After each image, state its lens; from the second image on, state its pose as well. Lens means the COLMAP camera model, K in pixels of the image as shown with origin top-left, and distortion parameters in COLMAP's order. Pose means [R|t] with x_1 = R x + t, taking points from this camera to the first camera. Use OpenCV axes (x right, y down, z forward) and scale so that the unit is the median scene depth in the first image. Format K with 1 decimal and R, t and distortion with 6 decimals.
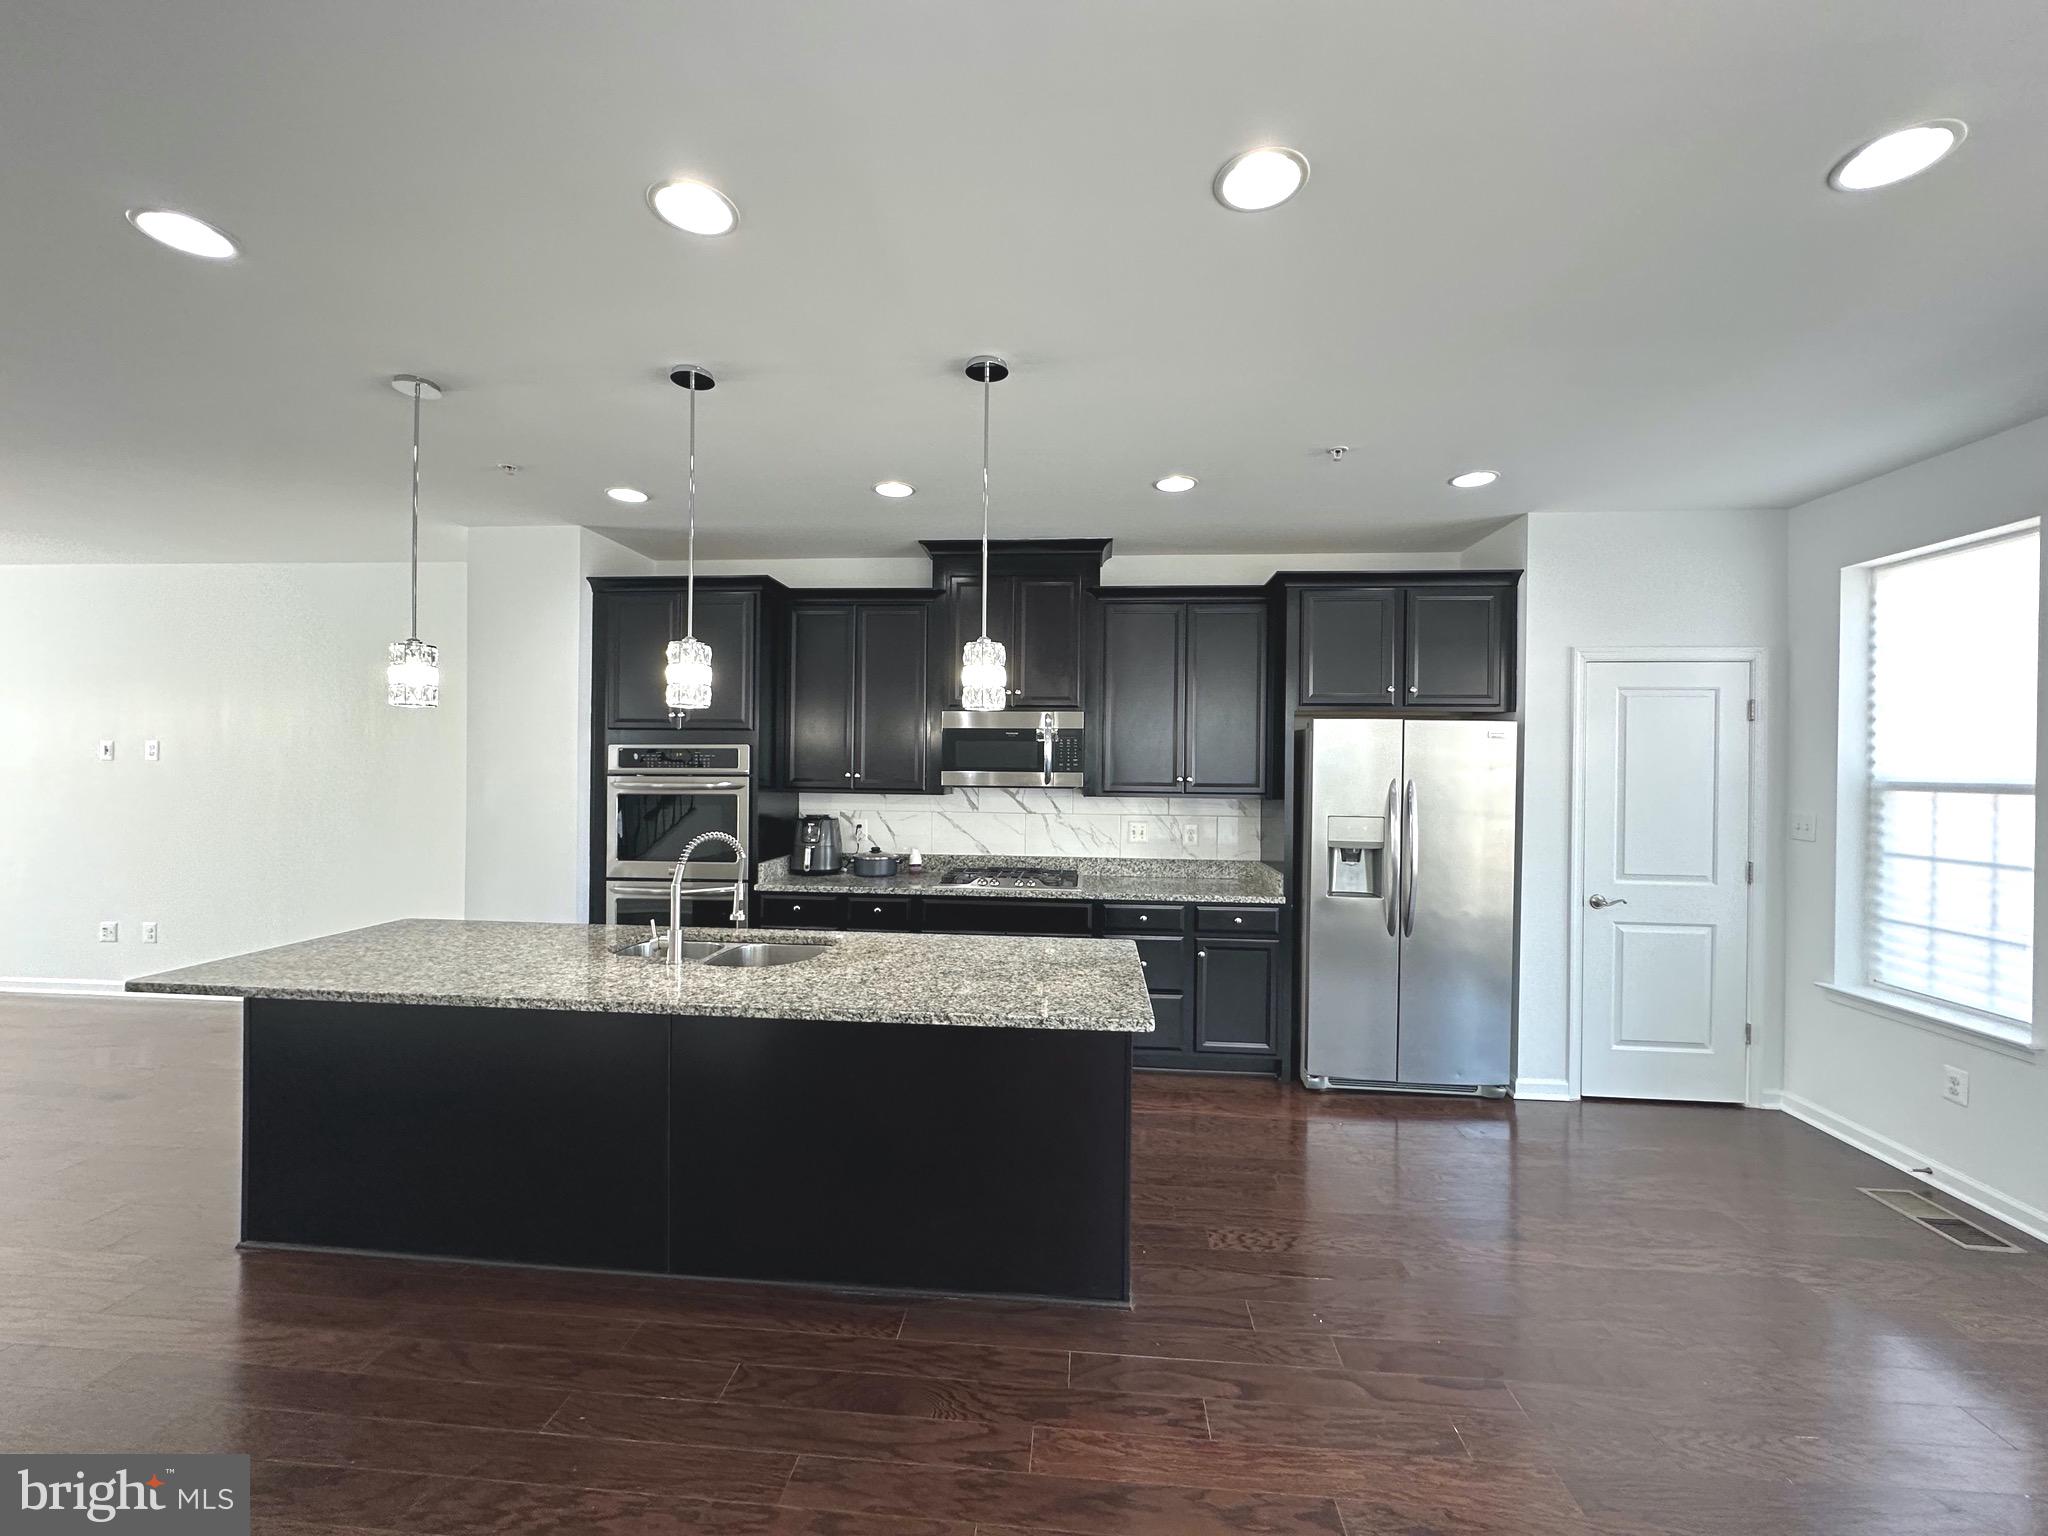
lens RADIAL K [[817.9, 0, 1027.1], [0, 817.9, 767.0], [0, 0, 1]] dist [-0.001697, 0.000044]
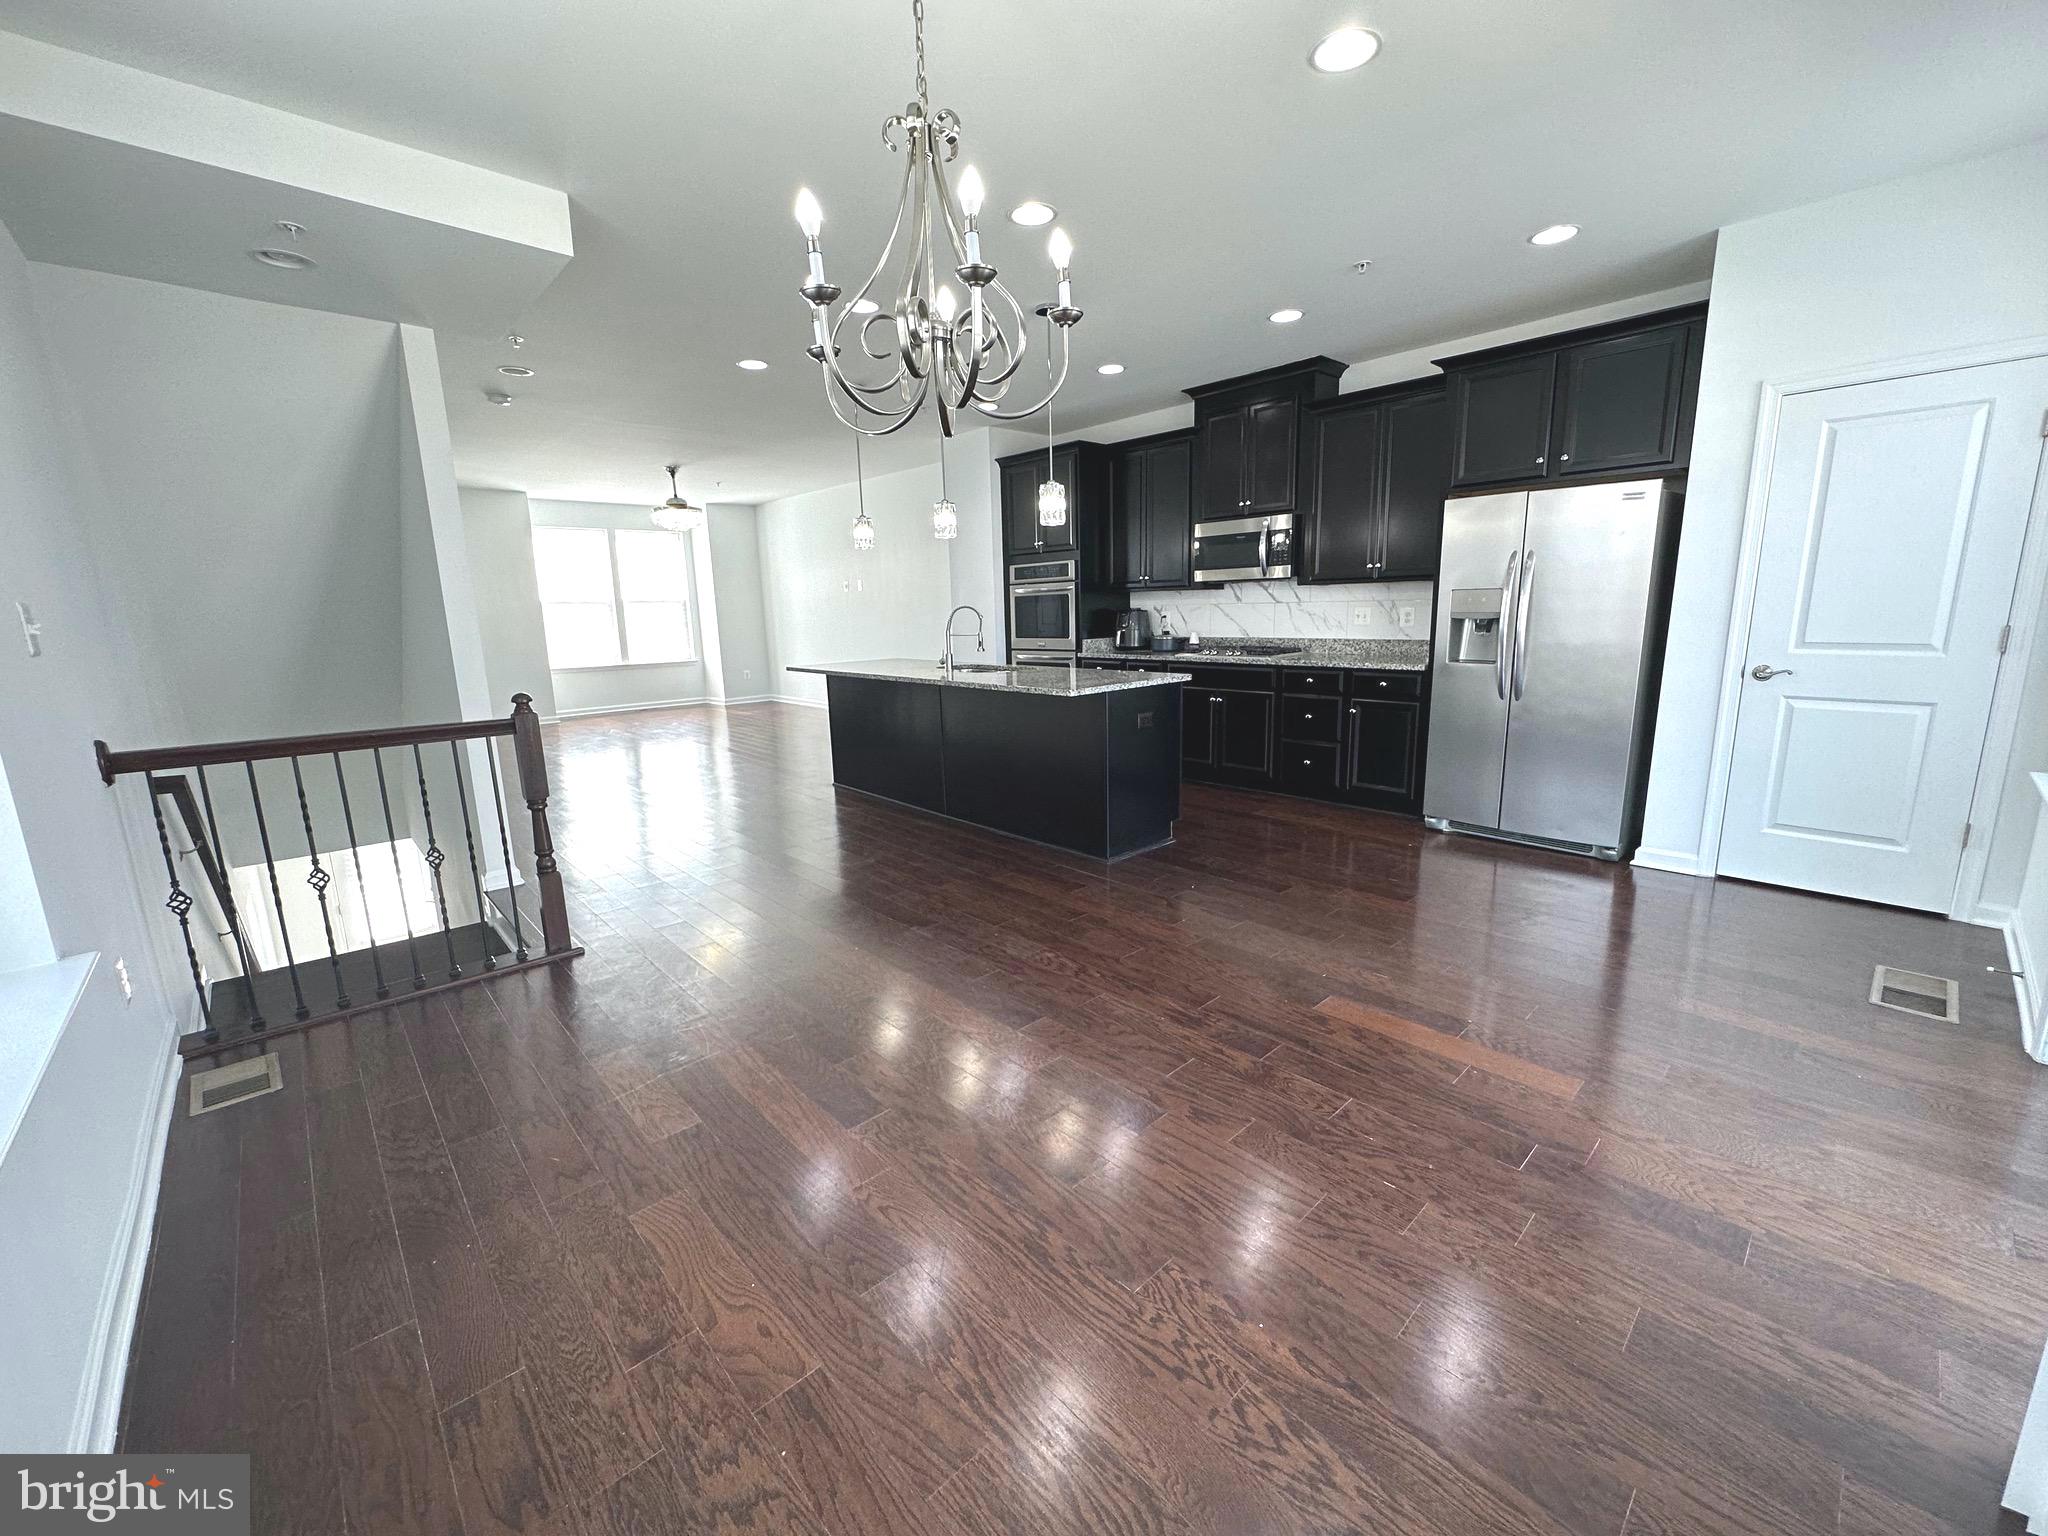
lens RADIAL K [[819.3, 0, 1027.8], [0, 819.3, 765.7], [0, 0, 1]] dist [-0.001557, 0.000052]
pose [[0.734124, 0.101664, -0.671362, 0.725160], [0.033819, 0.982027, 0.185689, 0.069536], [0.678173, -0.159023, 0.717491, -0.230155]]
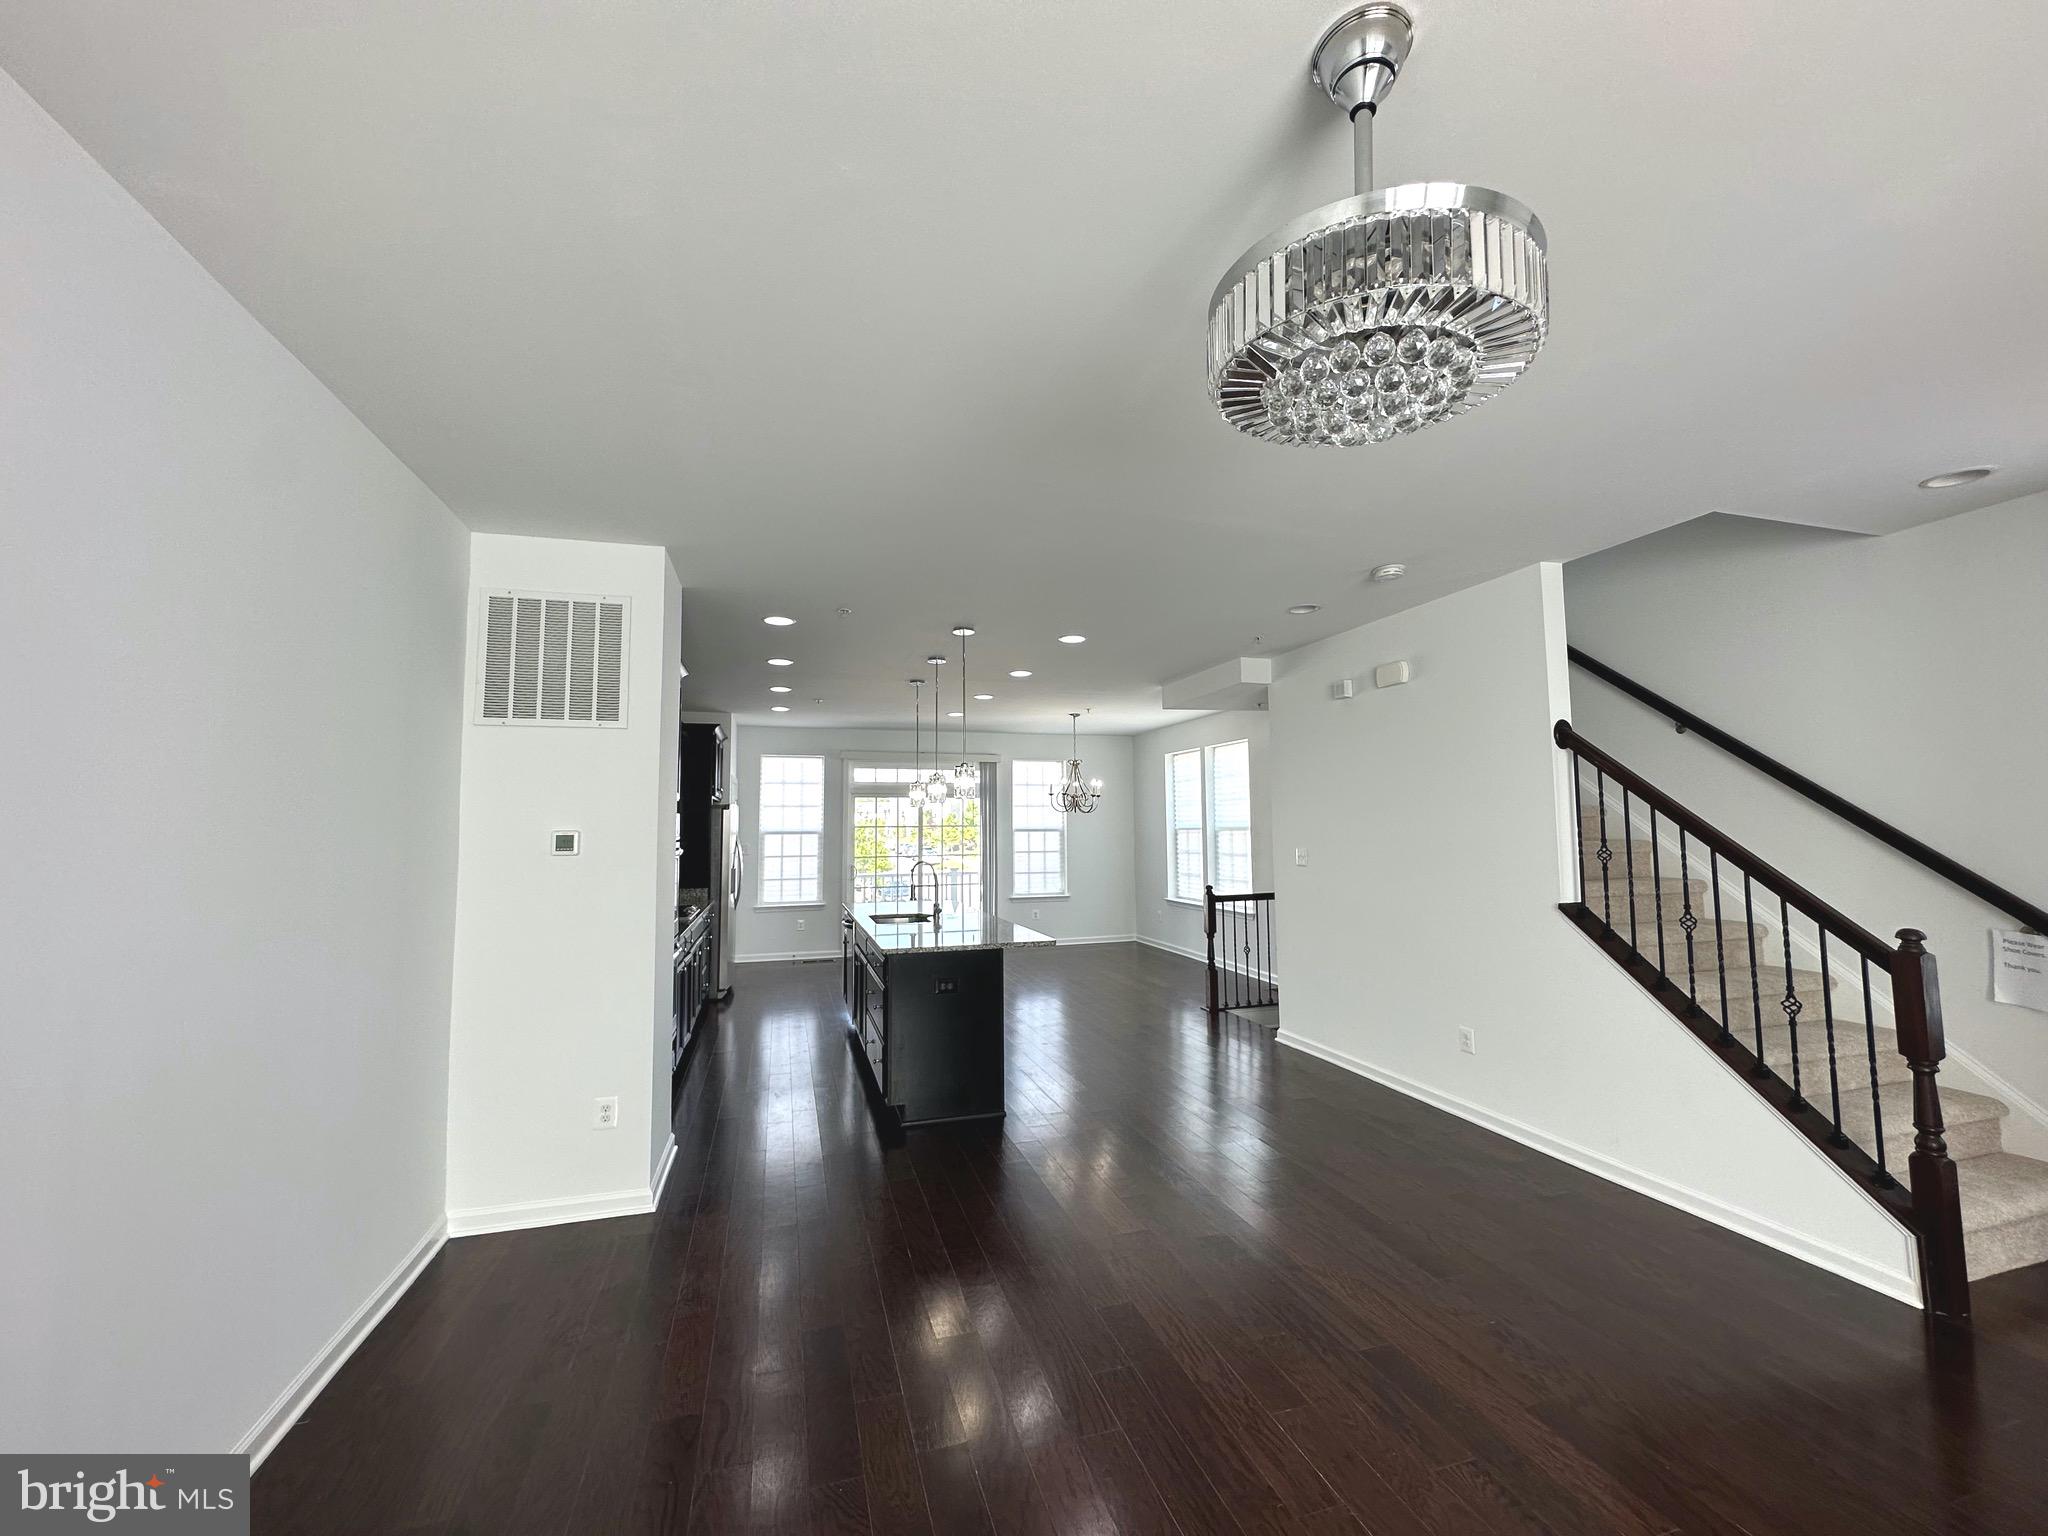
lens RADIAL K [[819.3, 0, 1027.8], [0, 819.3, 765.7], [0, 0, 1]] dist [-0.001557, 0.000052]
pose [[-0.365717, 0.061720, 0.928677, -1.754555], [0.004481, 0.997904, -0.064556, -0.019509], [-0.930715, -0.019448, -0.365227, 1.073275]]
